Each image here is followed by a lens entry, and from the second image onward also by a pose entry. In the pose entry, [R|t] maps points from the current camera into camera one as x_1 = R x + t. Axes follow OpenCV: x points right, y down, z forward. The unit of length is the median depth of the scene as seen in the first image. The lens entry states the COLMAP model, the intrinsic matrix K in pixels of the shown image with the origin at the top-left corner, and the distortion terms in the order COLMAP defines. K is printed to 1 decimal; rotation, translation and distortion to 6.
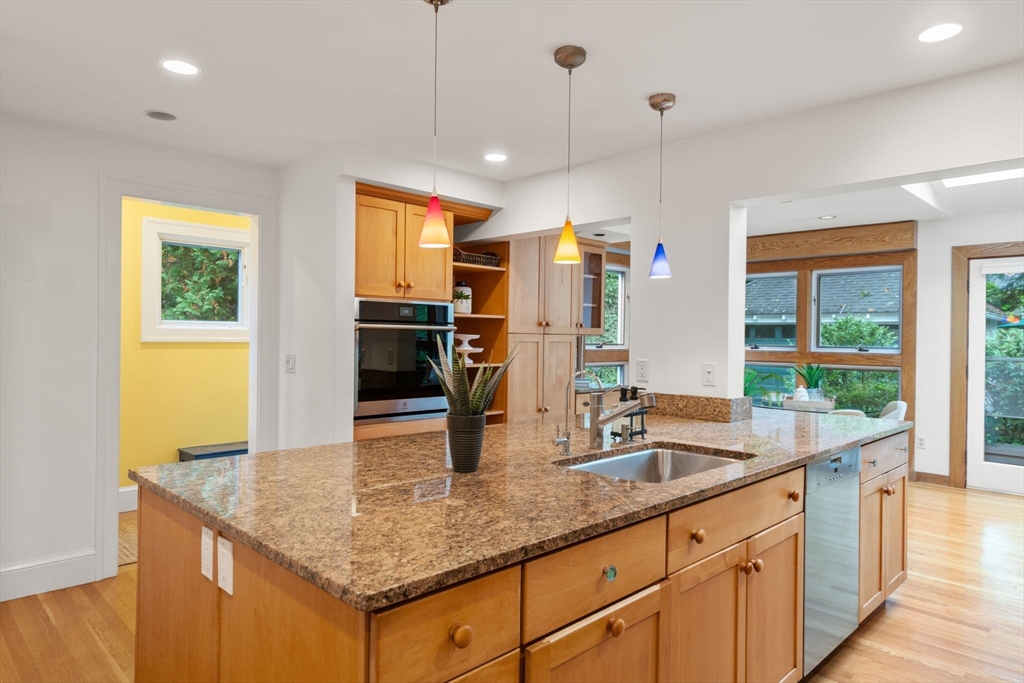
lens RADIAL K [[642.6, 0, 514.9], [0, 642.6, 336.3], [0, 0, 1]] dist [0.015424, 0.003682]
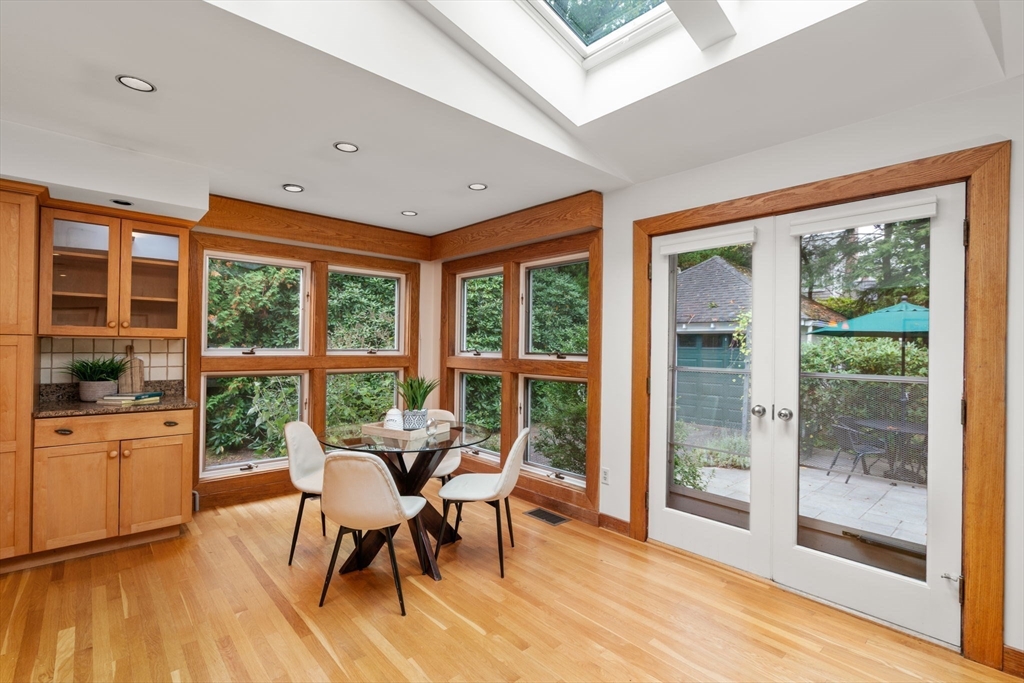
lens RADIAL K [[465.5, 0, 513.9], [0, 465.5, 343.5], [0, 0, 1]] dist [-0.013756, 0.002293]
pose [[0.998735, 0.000591, -0.050288, 0.569008], [-0.000821, 0.999989, -0.004546, 0.007586], [0.050285, 0.004581, 0.998724, 0.454673]]
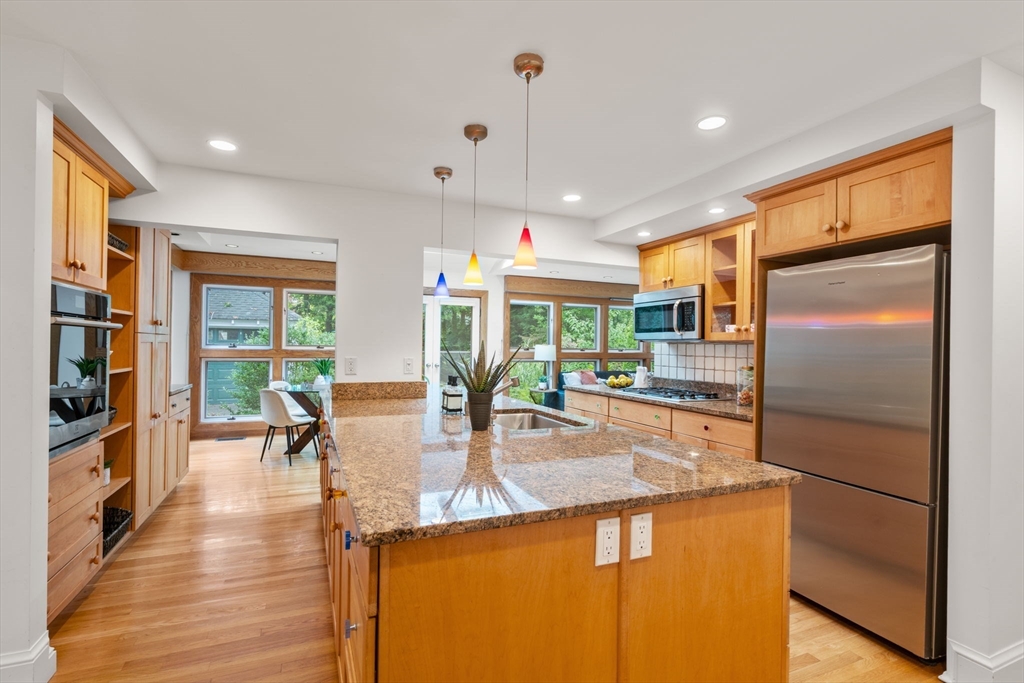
lens RADIAL K [[482.5, 0, 509.0], [0, 482.5, 346.1], [0, 0, 1]] dist [-0.003101, 0.000437]
pose [[0.387722, -0.007838, 0.921743, -0.327249], [-0.010533, 0.999861, 0.012933, -0.000157], [-0.921716, -0.014723, 0.387586, 0.213355]]
